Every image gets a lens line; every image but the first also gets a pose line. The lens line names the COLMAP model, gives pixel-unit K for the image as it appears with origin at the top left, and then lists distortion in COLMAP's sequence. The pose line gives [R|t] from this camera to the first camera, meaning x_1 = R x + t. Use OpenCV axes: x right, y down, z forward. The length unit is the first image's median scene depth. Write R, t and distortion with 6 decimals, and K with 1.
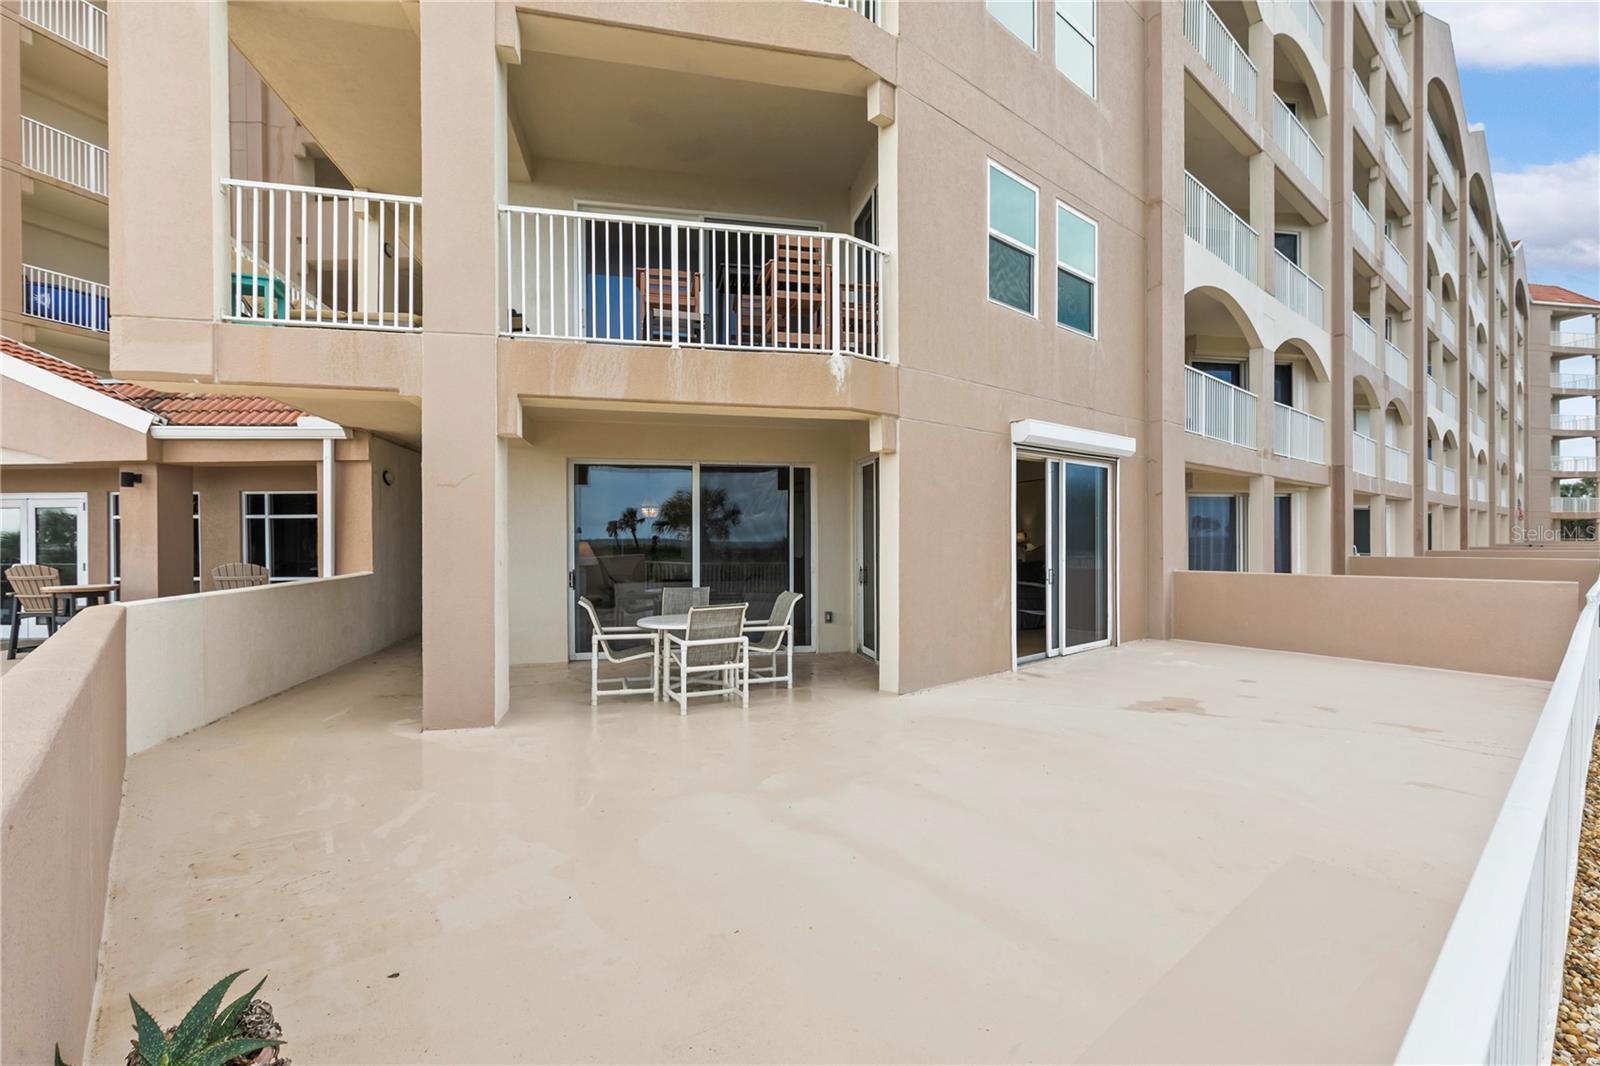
lens RADIAL K [[724.5, 0, 802.3], [0, 724.5, 540.0], [0, 0, 1]] dist [0.006337, -0.001065]
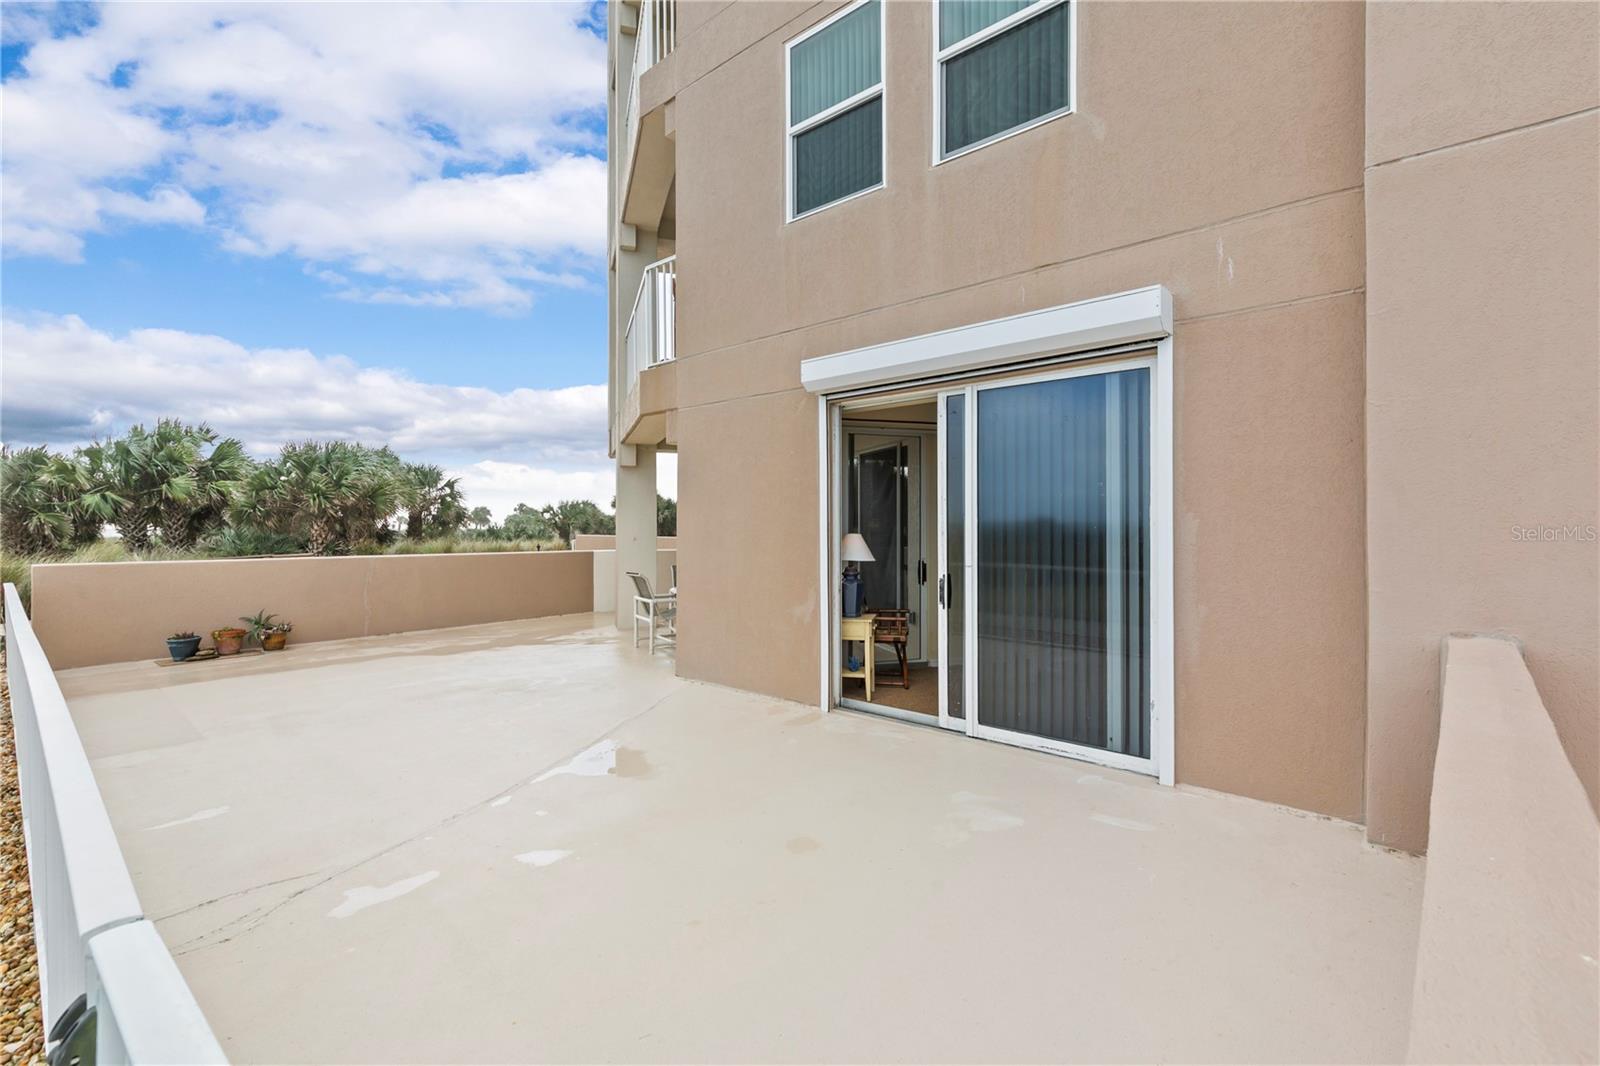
lens RADIAL K [[724.5, 0, 799.6], [0, 724.5, 521.0], [0, 0, 1]] dist [0.006337, -0.001065]
pose [[0.102850, 0.002683, -0.994693, 0.931177], [-0.001422, 0.999996, 0.002550, -0.009055], [0.994696, 0.001153, 0.102853, 0.834200]]
